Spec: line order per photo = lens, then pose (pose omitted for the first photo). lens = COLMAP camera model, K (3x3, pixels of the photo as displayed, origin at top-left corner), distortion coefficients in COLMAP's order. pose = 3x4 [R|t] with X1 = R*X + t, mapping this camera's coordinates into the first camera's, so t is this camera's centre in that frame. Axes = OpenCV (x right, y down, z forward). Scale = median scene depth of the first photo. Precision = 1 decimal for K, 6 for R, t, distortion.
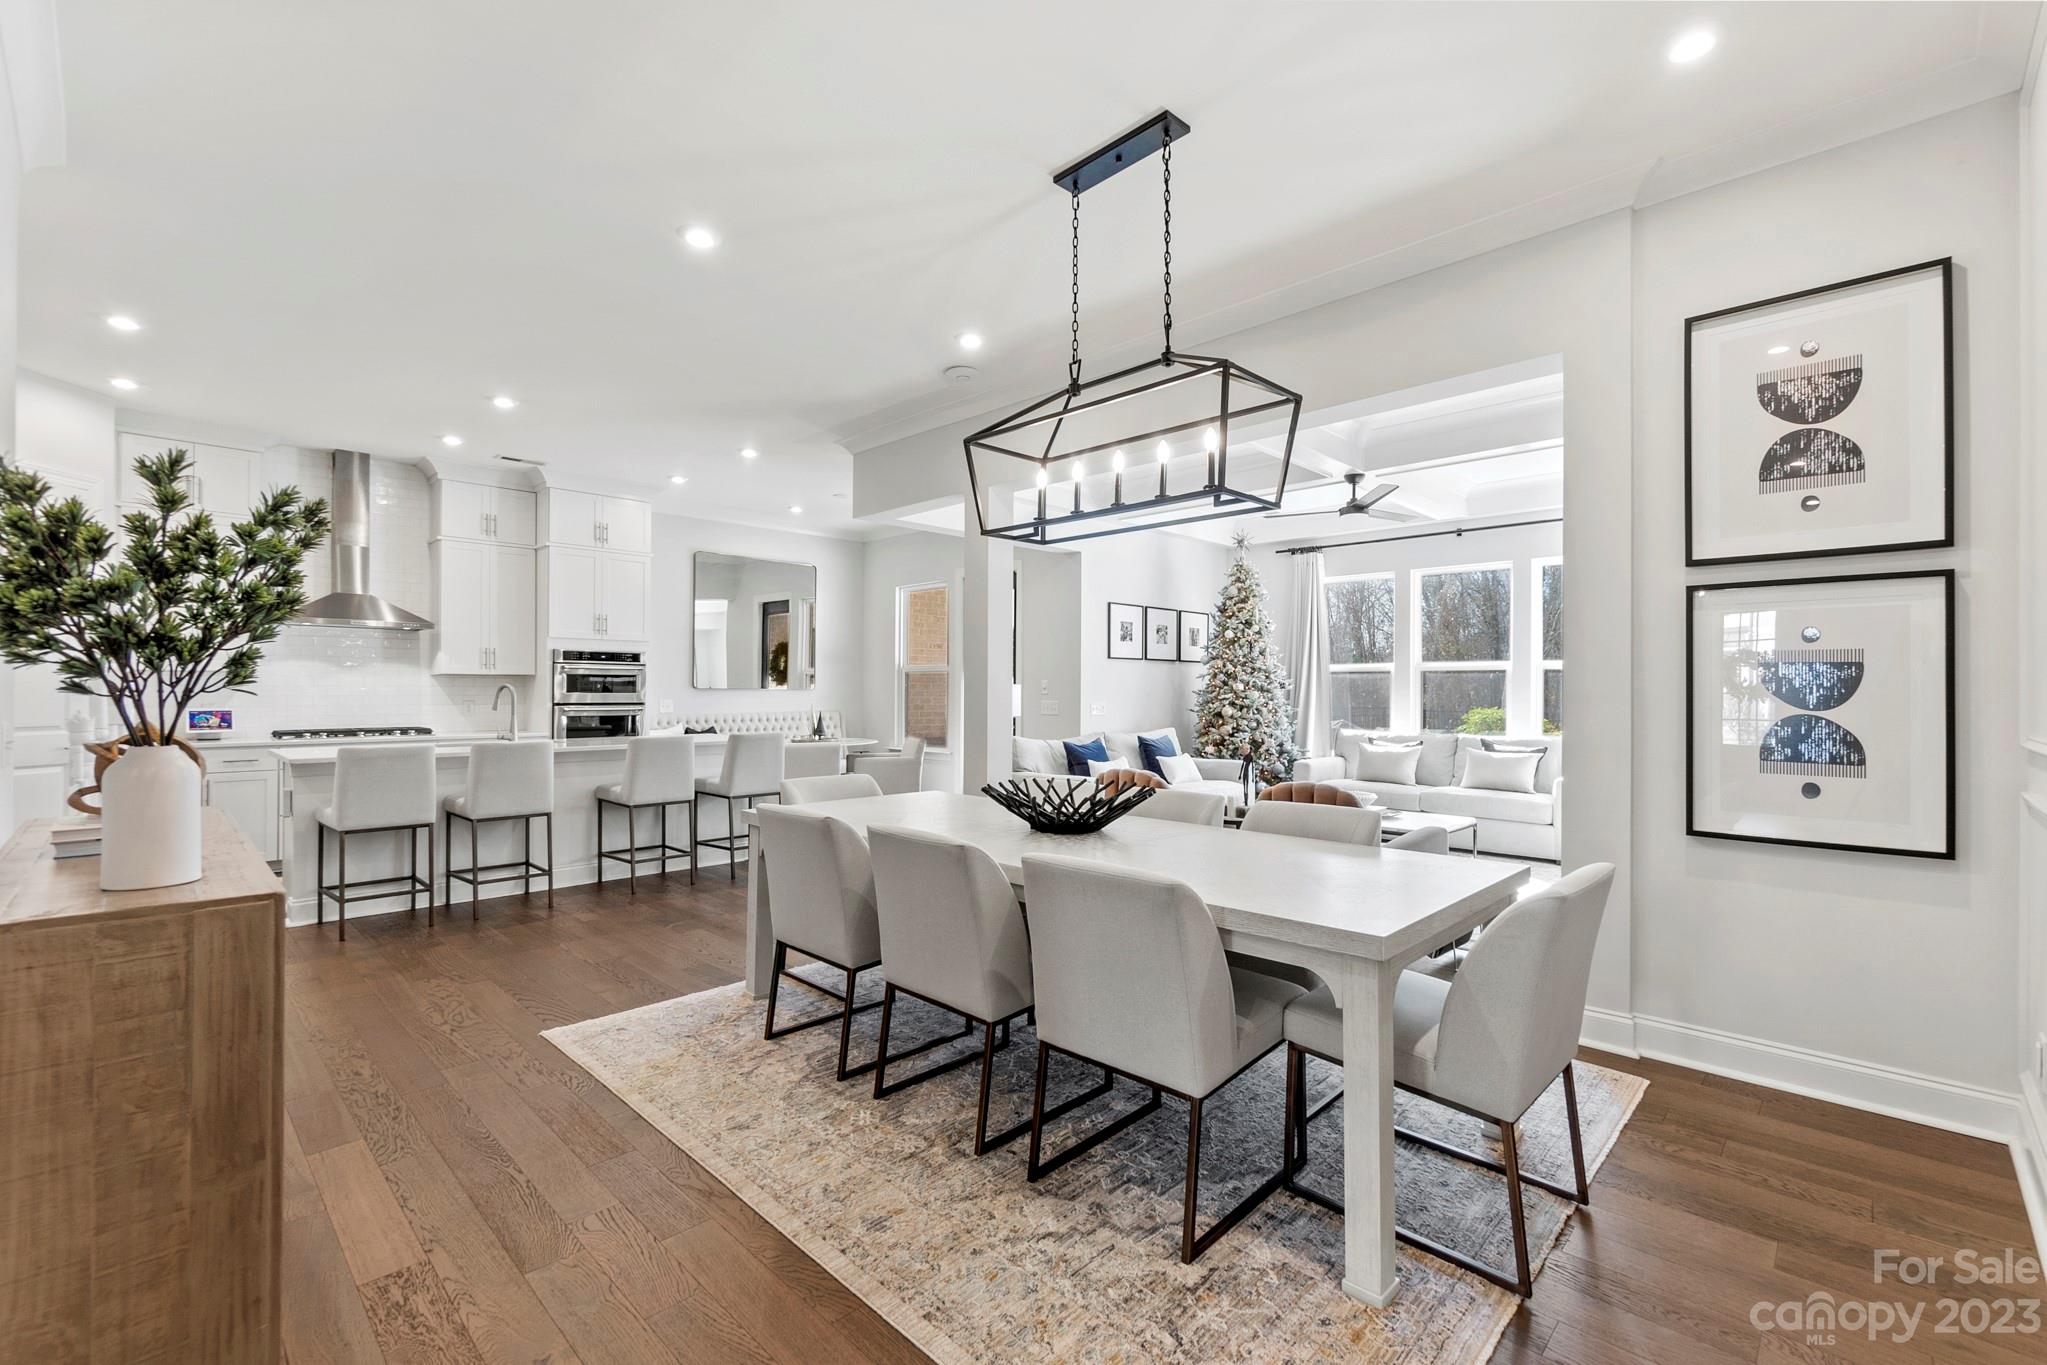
lens RADIAL K [[884.5, 0, 1036.2], [0, 884.5, 685.2], [0, 0, 1]] dist [-0.004282, -0.000394]
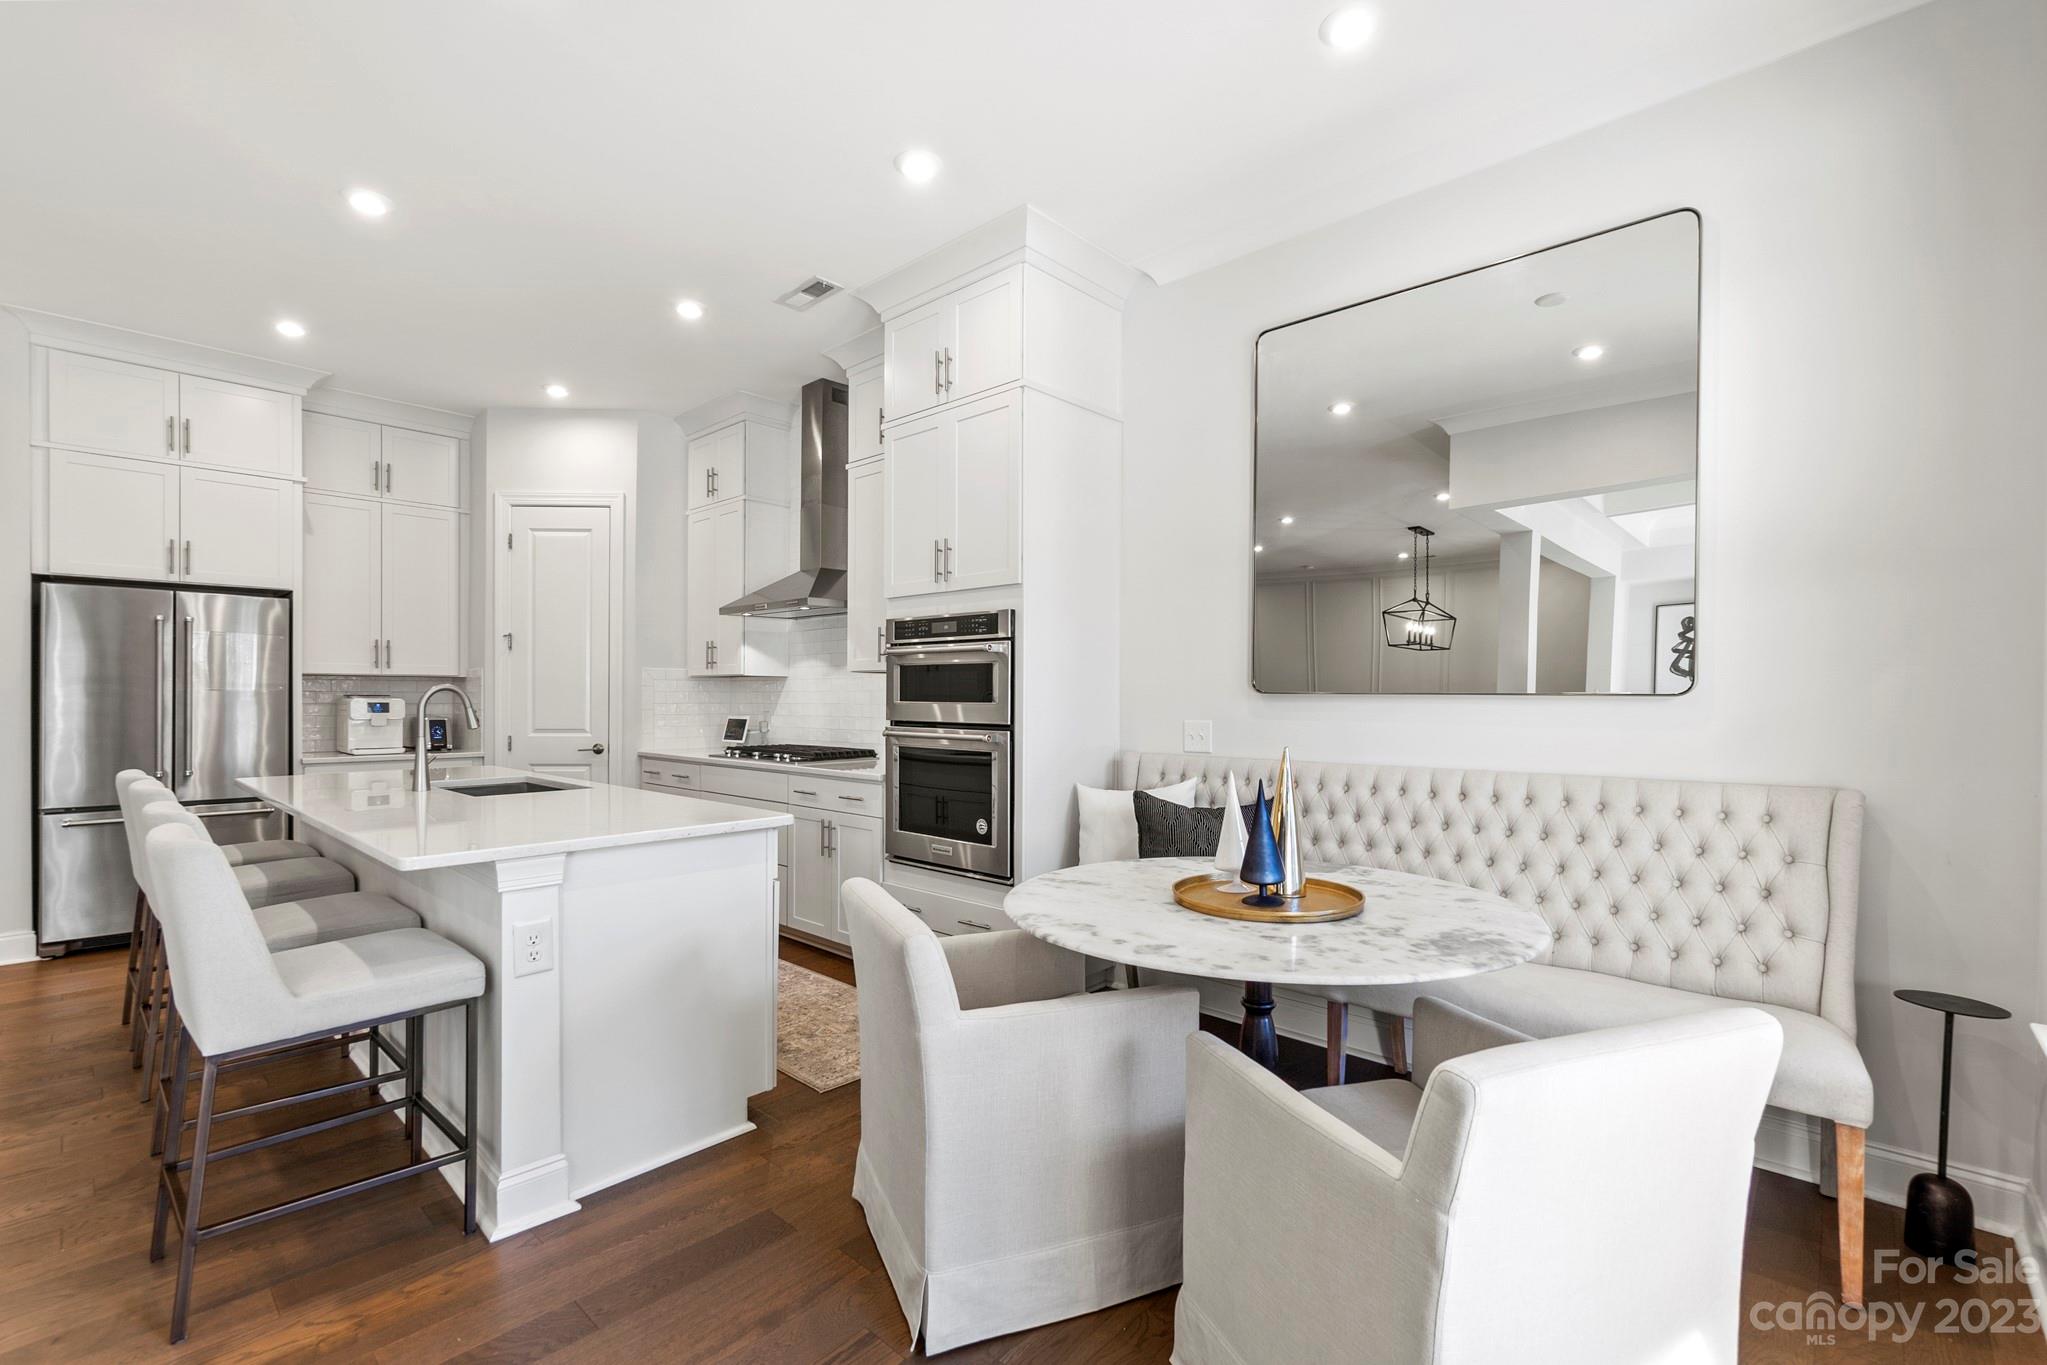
lens RADIAL K [[900.4, 0, 1024.5], [0, 900.4, 694.6], [0, 0, 1]] dist [-0.002688, 0.000293]
pose [[0.024398, -0.004673, -0.999691, 0.002621], [0.002512, 0.999986, -0.004613, 0.008646], [0.999699, -0.002399, 0.024409, 1.278536]]
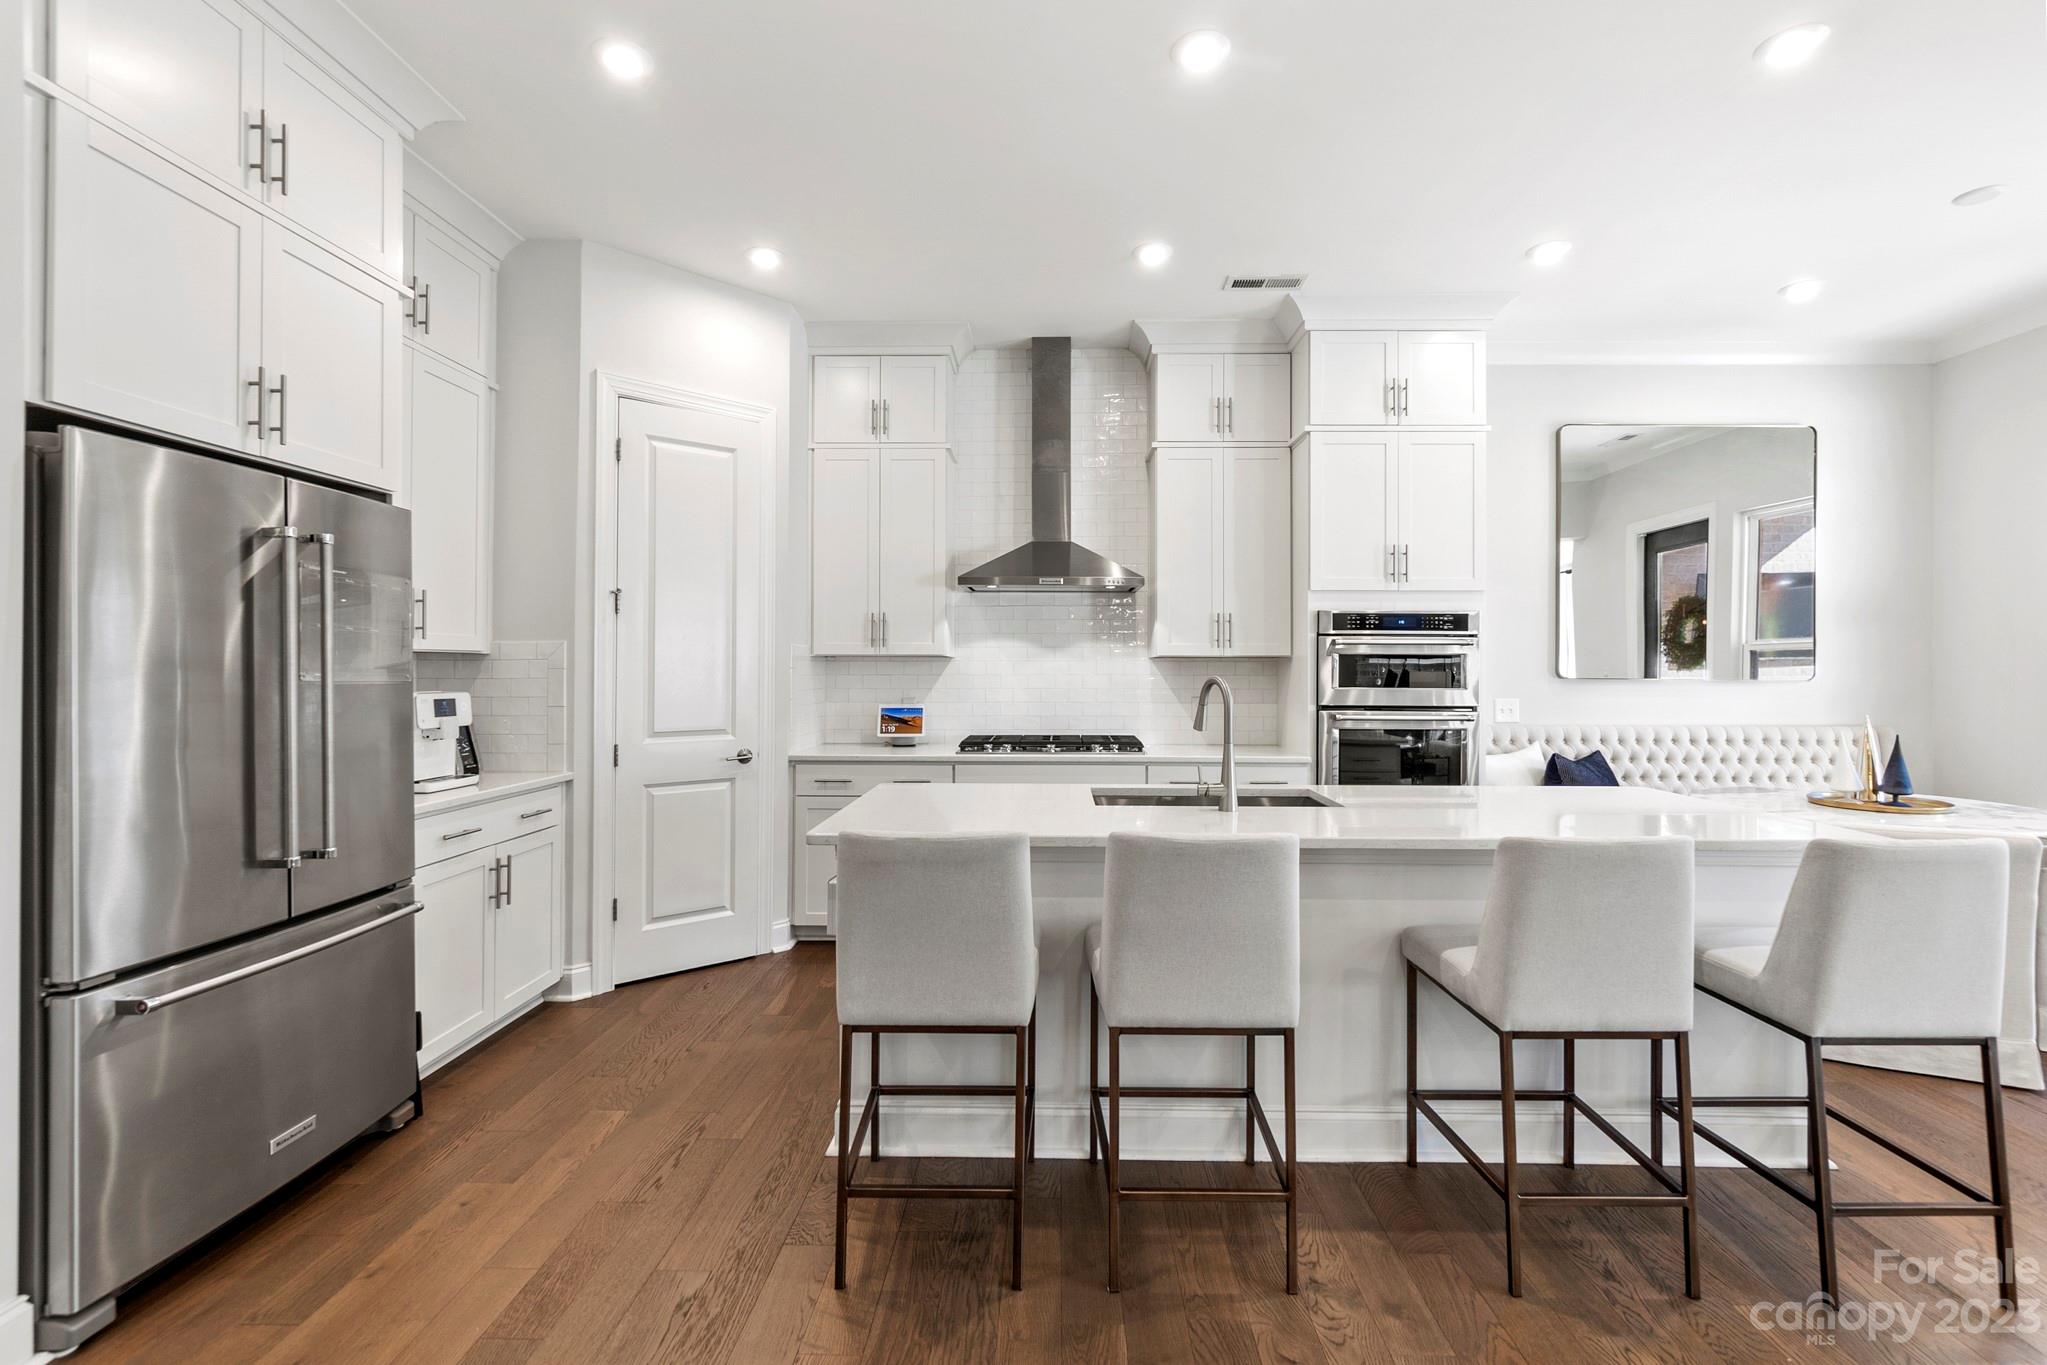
lens RADIAL K [[891.4, 0, 1047.6], [0, 891.4, 663.3], [0, 0, 1]] dist [-0.003145, -0.000047]
pose [[0.687451, -0.004640, -0.726216, -0.295871], [0.002848, 0.999989, -0.003694, -0.006569], [0.726226, 0.000472, 0.687456, 0.568549]]
